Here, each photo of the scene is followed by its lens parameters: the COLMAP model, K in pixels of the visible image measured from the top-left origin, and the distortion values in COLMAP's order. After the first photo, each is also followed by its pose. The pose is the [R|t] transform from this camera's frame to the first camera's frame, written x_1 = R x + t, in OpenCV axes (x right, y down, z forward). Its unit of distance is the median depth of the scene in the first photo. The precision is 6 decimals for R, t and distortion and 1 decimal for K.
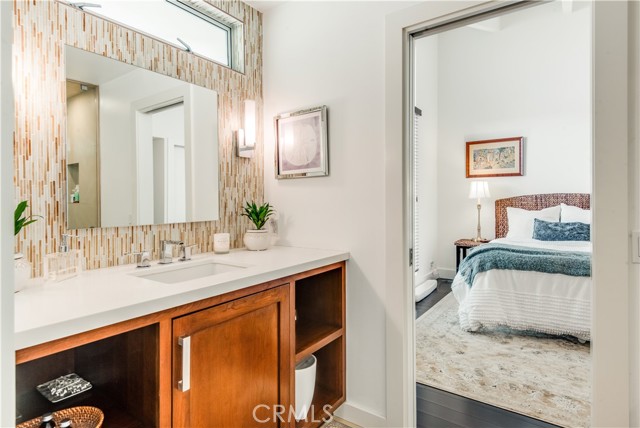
lens RADIAL K [[349.7, 0, 318.4], [0, 349.7, 209.3], [0, 0, 1]] dist [0.001309, -0.000805]
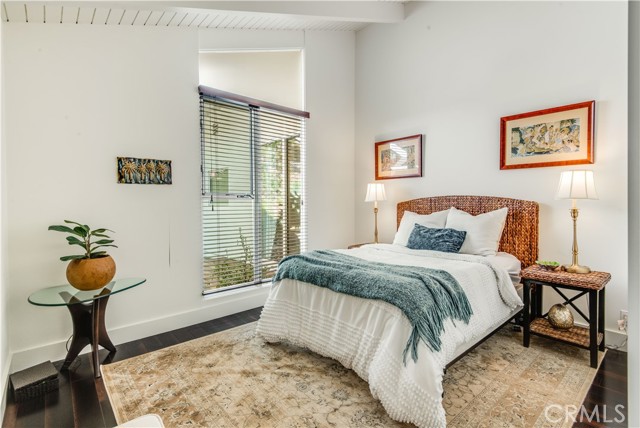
lens RADIAL K [[311.7, 0, 321.2], [0, 311.7, 213.0], [0, 0, 1]] dist [0.019384, -0.000273]
pose [[0.974905, 0.005590, -0.222550, 0.585166], [-0.003355, 0.999940, 0.010420, -0.009096], [0.222594, -0.009412, 0.974866, 0.158888]]
